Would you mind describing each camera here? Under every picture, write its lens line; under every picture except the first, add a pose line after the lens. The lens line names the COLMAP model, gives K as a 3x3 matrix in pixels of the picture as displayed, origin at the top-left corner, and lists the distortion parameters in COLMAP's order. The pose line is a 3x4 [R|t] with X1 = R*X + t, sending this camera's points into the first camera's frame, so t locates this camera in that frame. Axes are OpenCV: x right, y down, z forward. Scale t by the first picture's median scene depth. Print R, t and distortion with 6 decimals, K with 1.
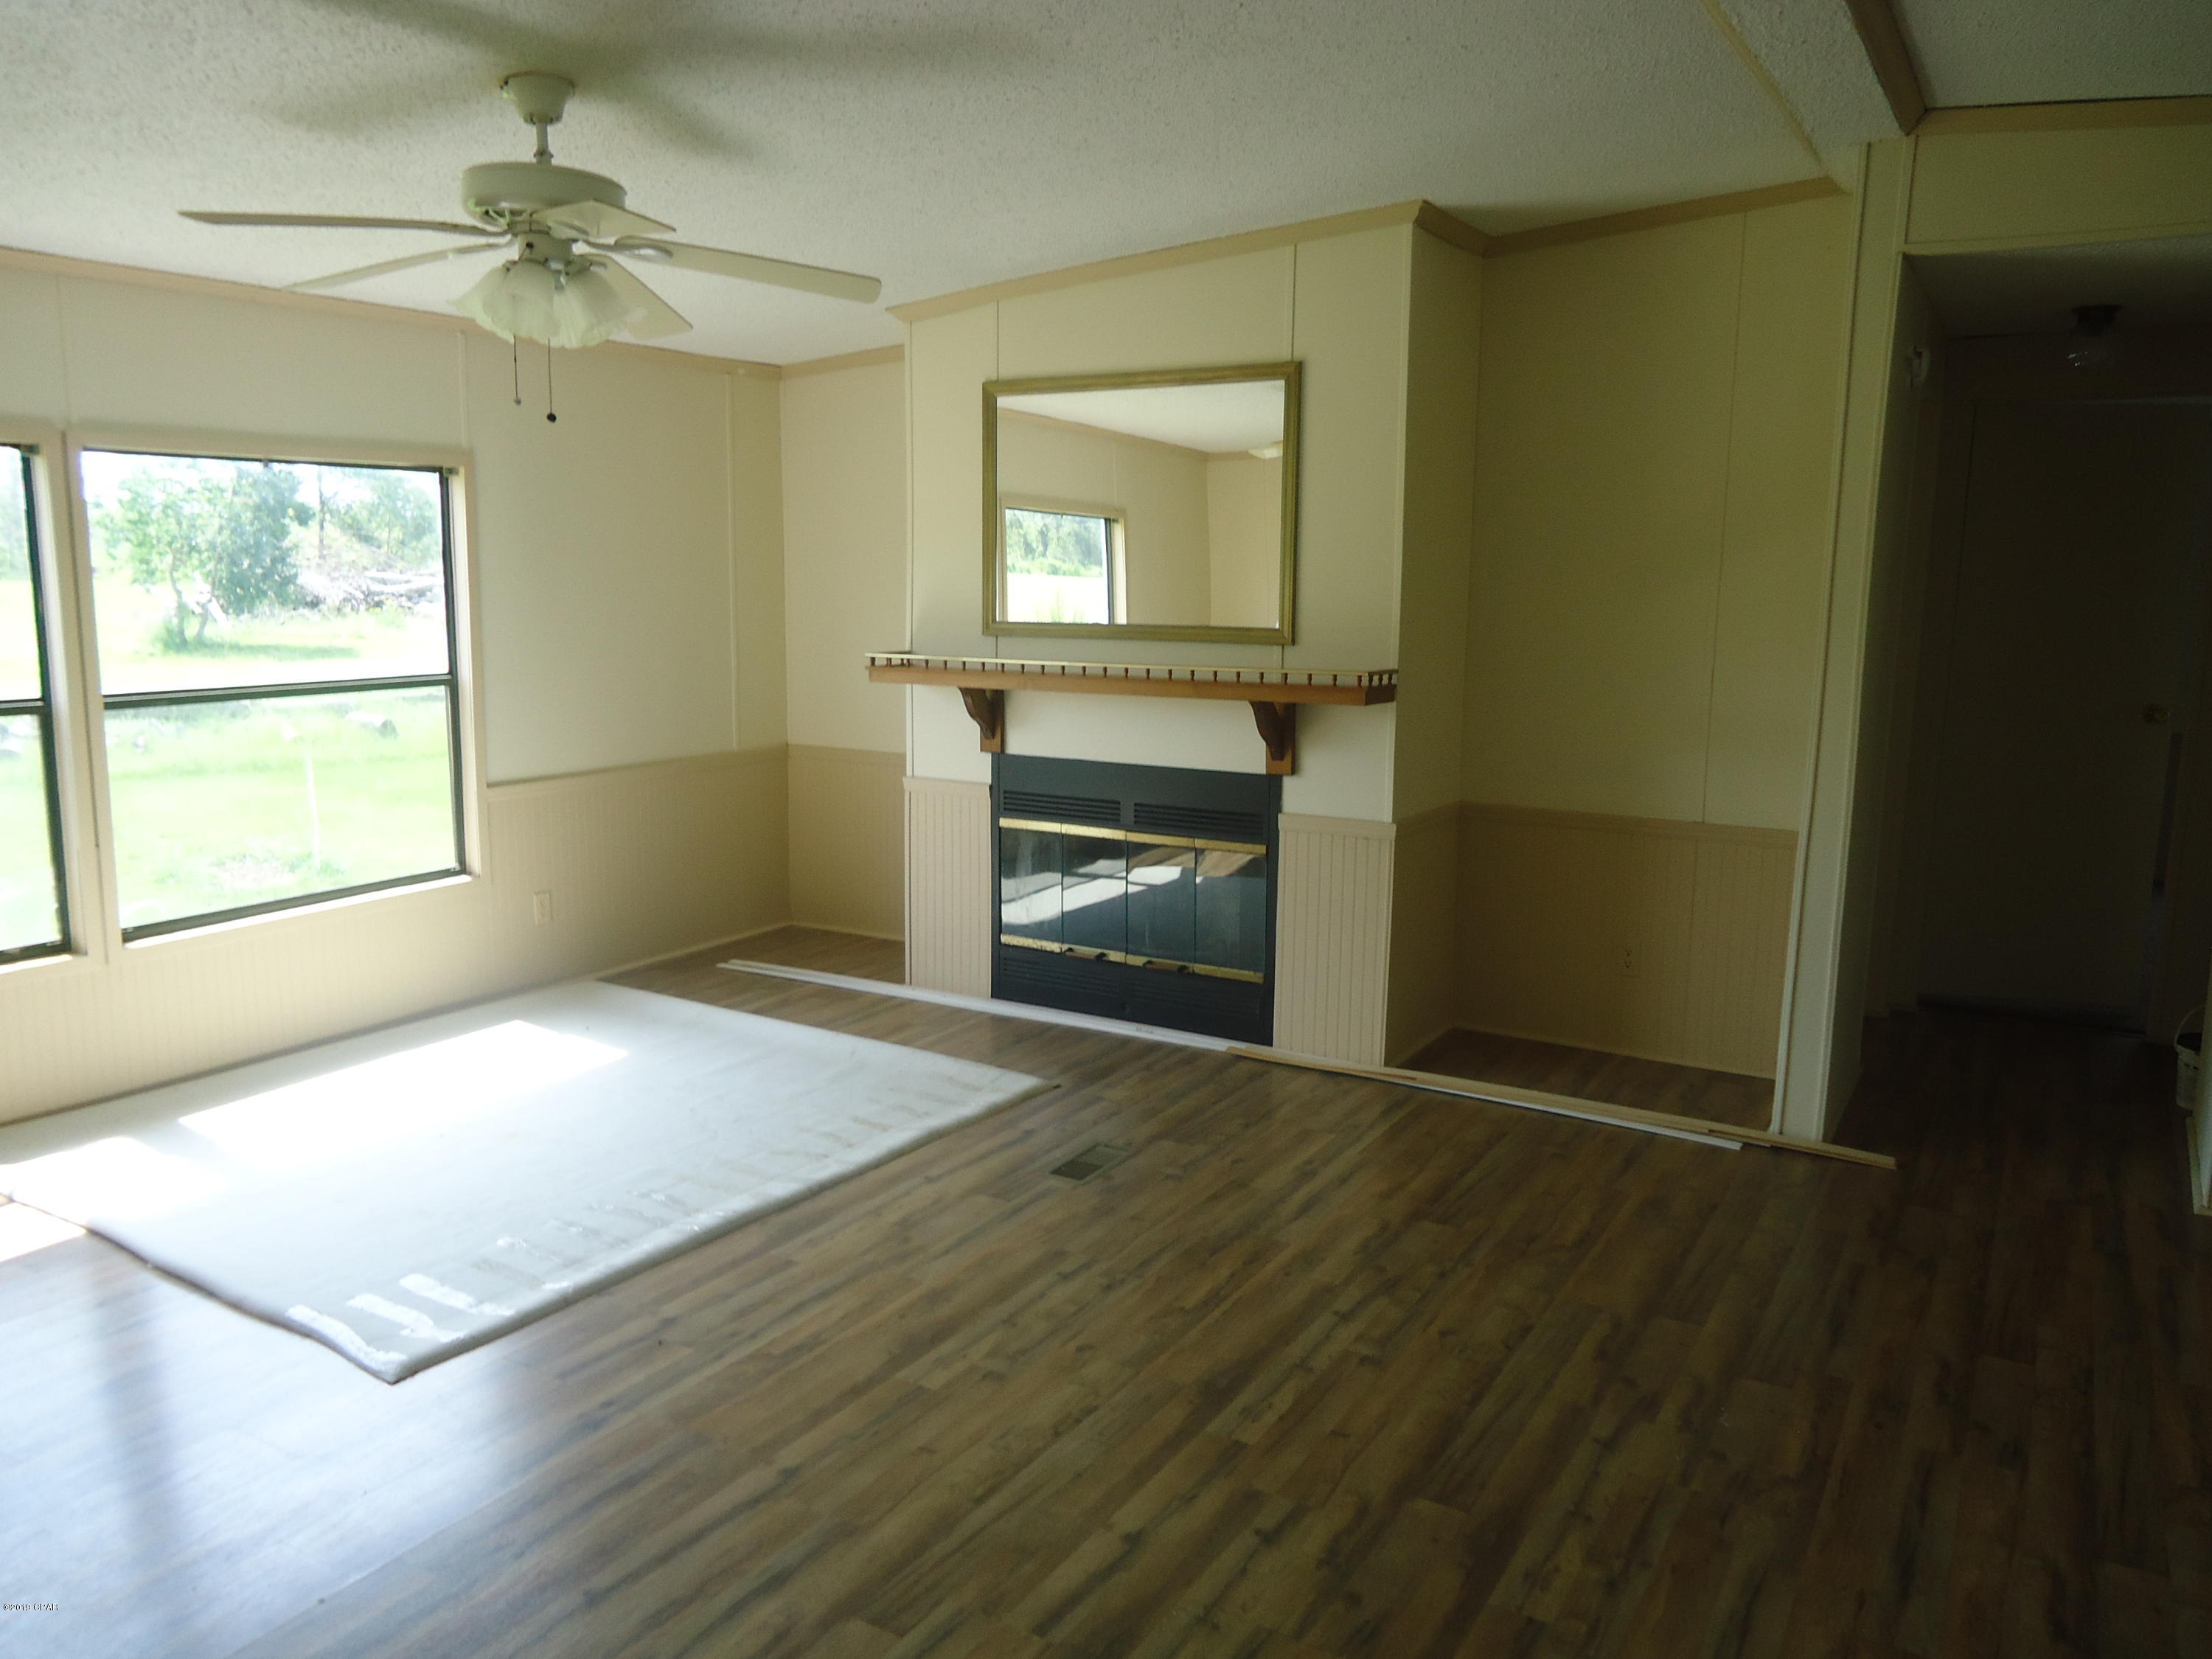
lens RADIAL K [[1624.4, 0, 1106.0], [0, 1624.4, 829.5], [0, 0, 1]] dist [-0.003642, 0.000391]
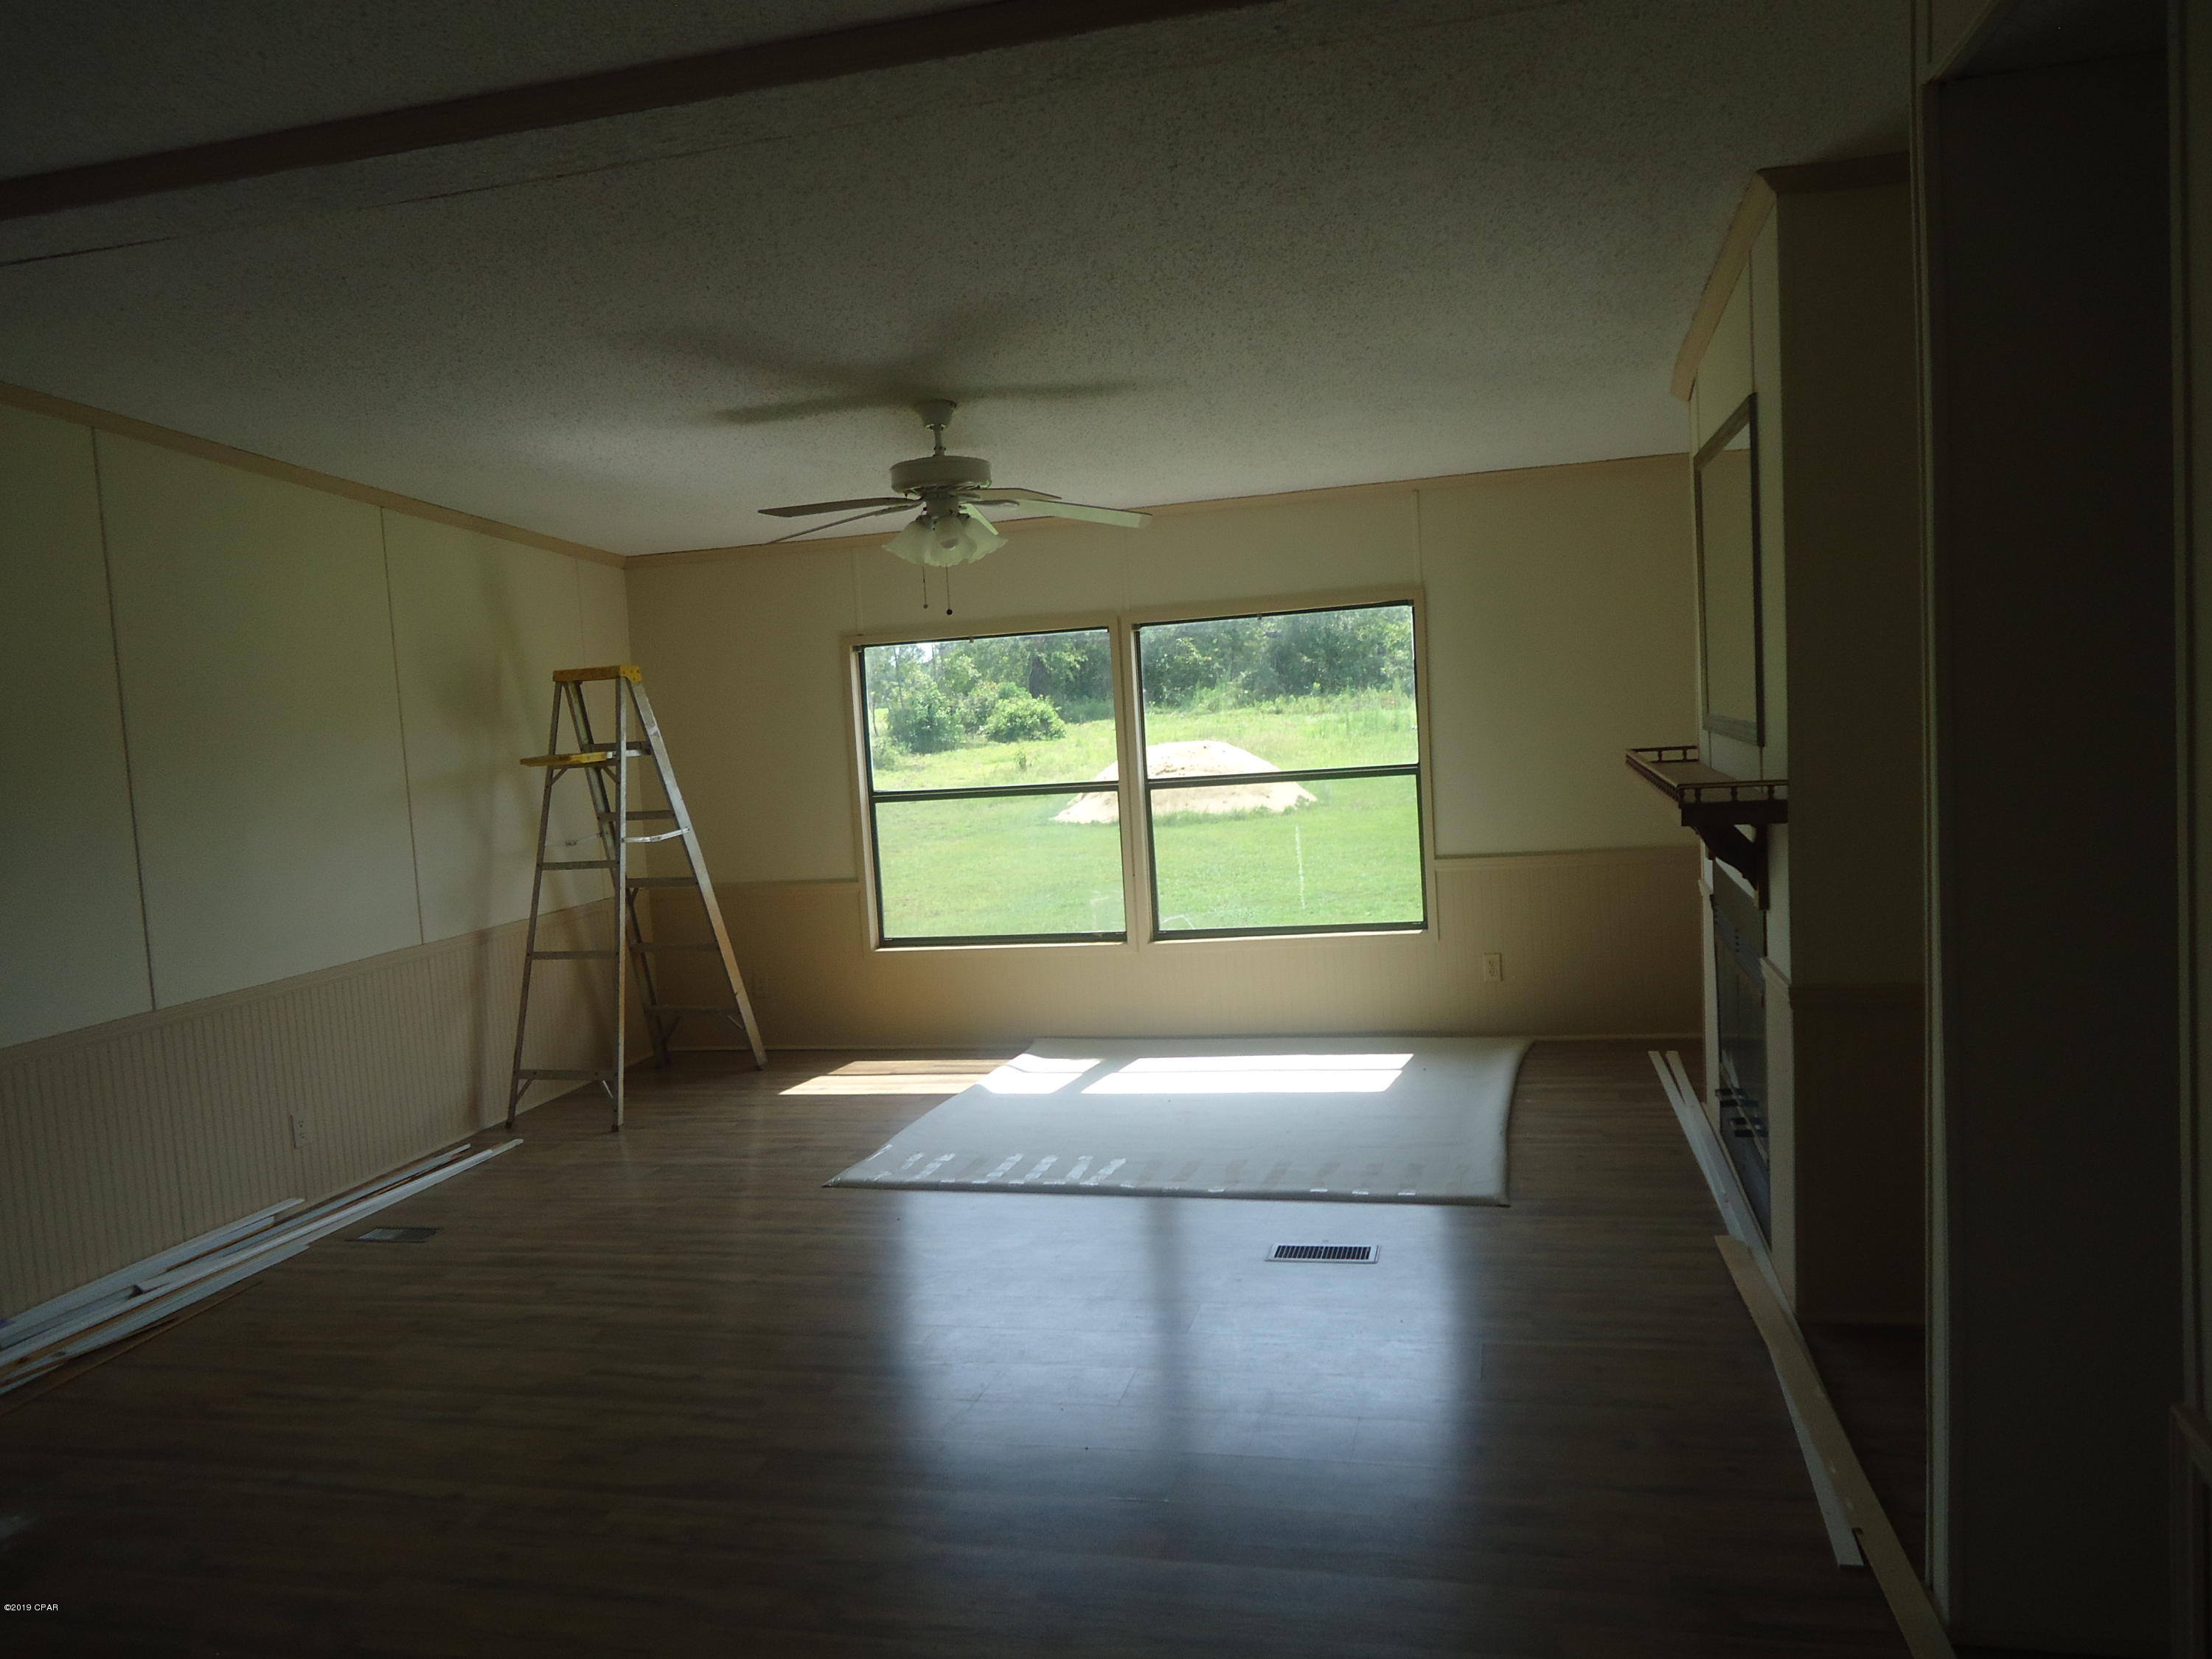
lens RADIAL K [[1624.4, 0, 1106.0], [0, 1624.4, 829.5], [0, 0, 1]] dist [-0.003642, 0.000391]
pose [[0.291400, 0.050634, -0.955260, 0.874214], [-0.089840, 0.995633, 0.025368, -0.071545], [0.952373, 0.078428, 0.294677, 0.519583]]
